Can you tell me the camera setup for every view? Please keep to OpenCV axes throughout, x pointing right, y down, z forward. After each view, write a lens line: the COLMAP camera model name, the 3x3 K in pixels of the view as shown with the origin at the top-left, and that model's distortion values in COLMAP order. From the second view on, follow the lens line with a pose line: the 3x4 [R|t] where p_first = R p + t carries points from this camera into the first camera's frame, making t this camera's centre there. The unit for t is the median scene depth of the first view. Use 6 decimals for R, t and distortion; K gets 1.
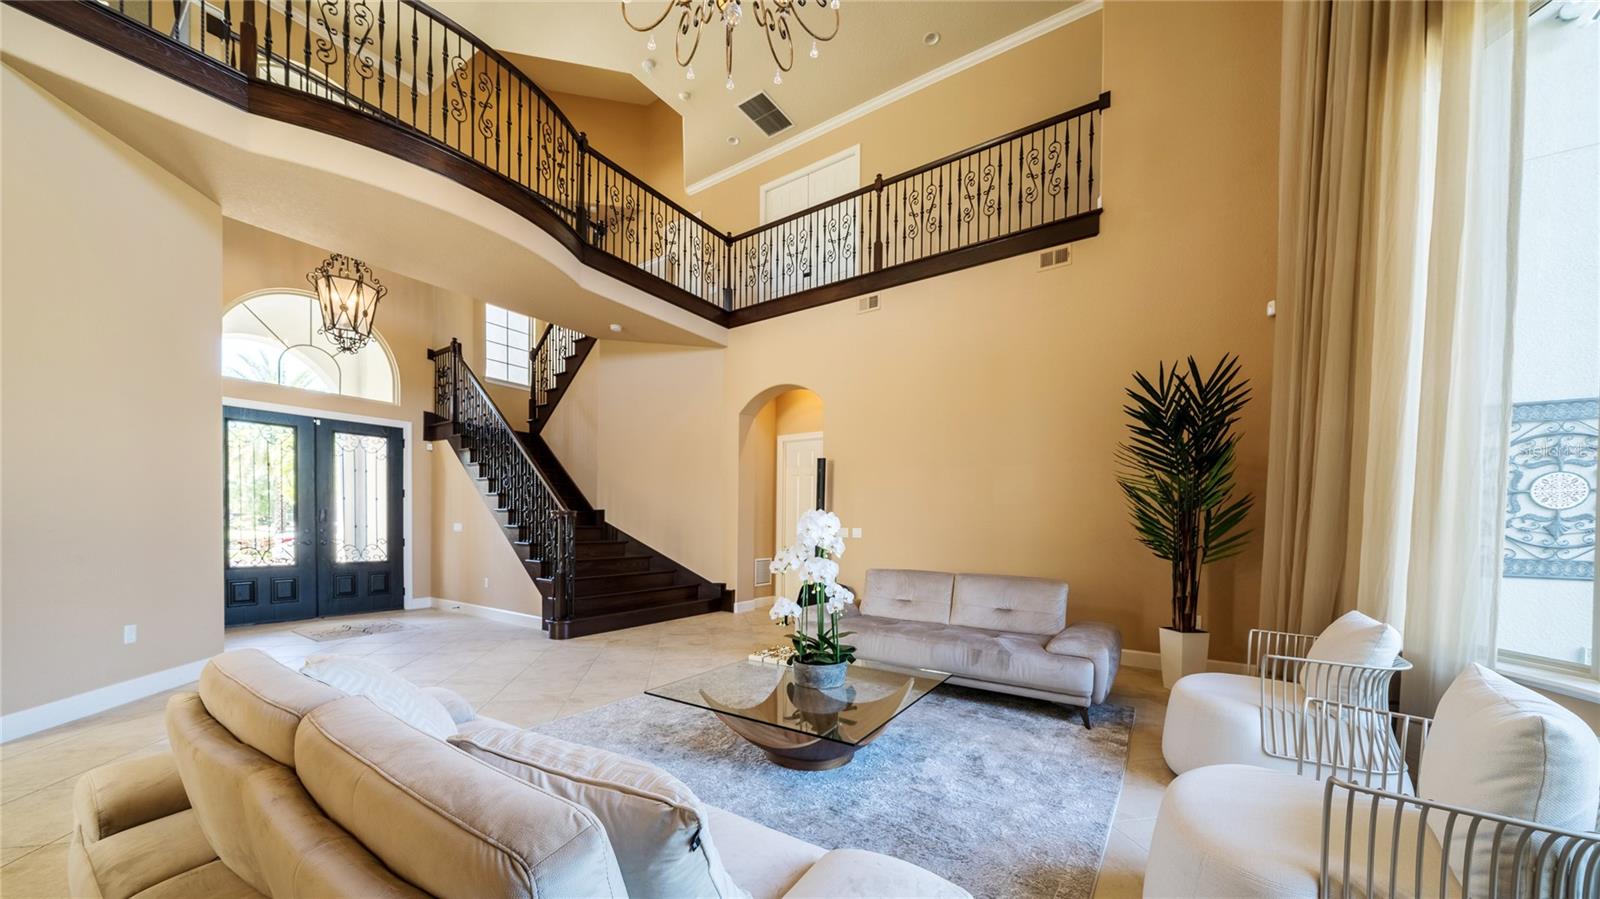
lens RADIAL K [[550.3, 0, 801.1], [0, 550.3, 535.6], [0, 0, 1]] dist [-0.005904, 0.000526]
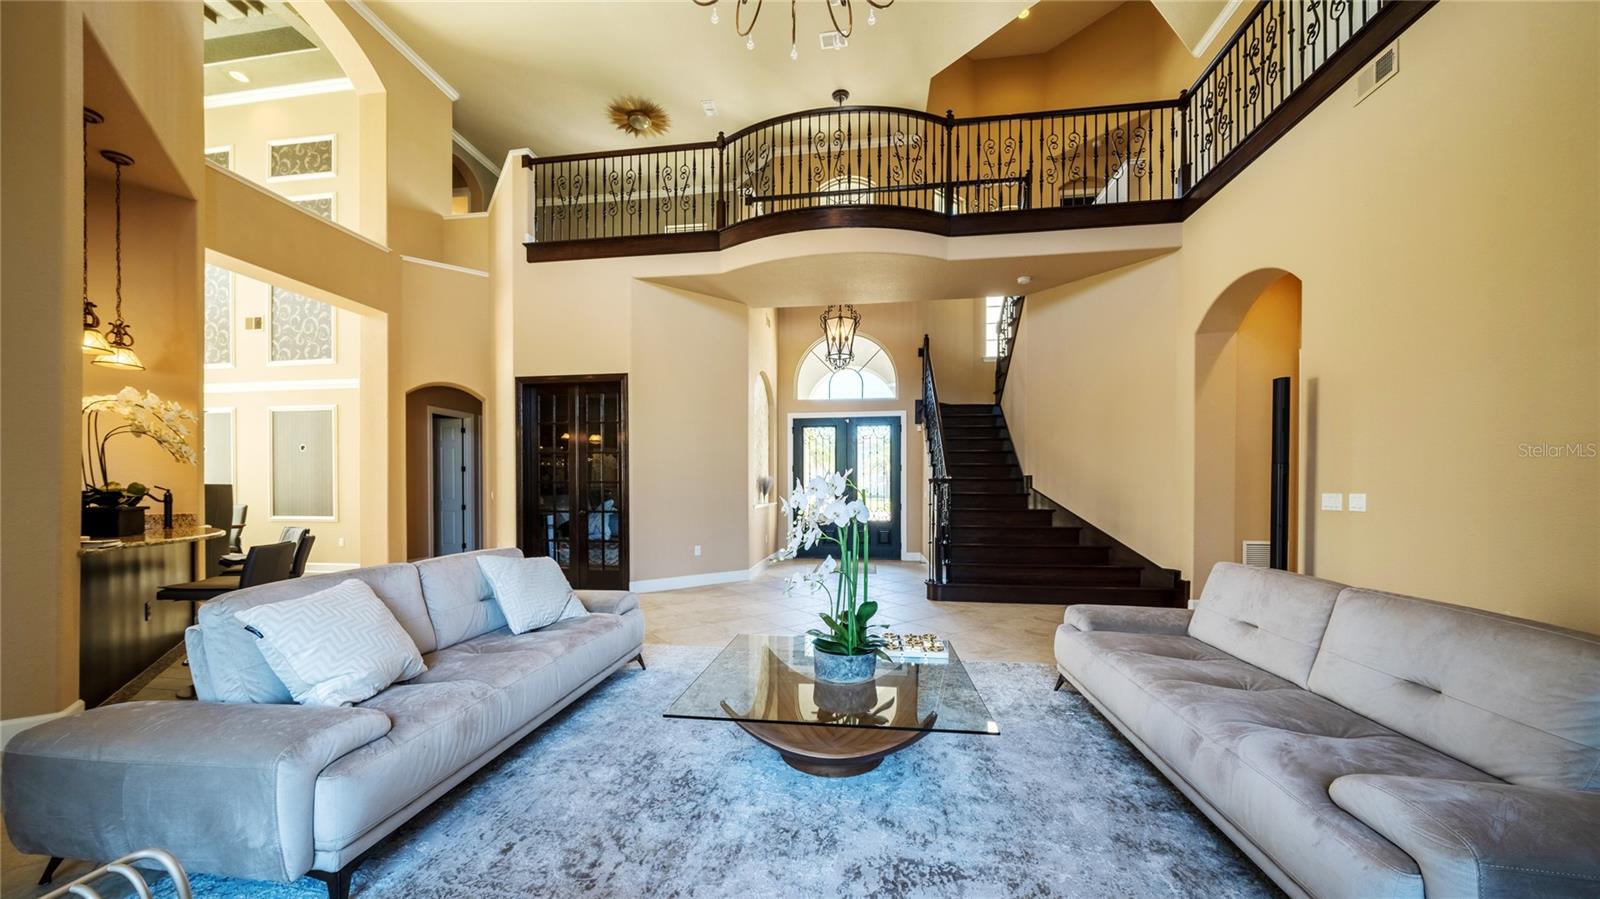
lens RADIAL K [[550.3, 0, 790.8], [0, 550.3, 493.5], [0, 0, 1]] dist [-0.005904, 0.000526]
pose [[0.433202, -0.004035, -0.901288, 0.309688], [-0.015964, 0.999799, -0.012149, 0.001833], [0.901155, 0.019651, 0.433051, 0.229912]]
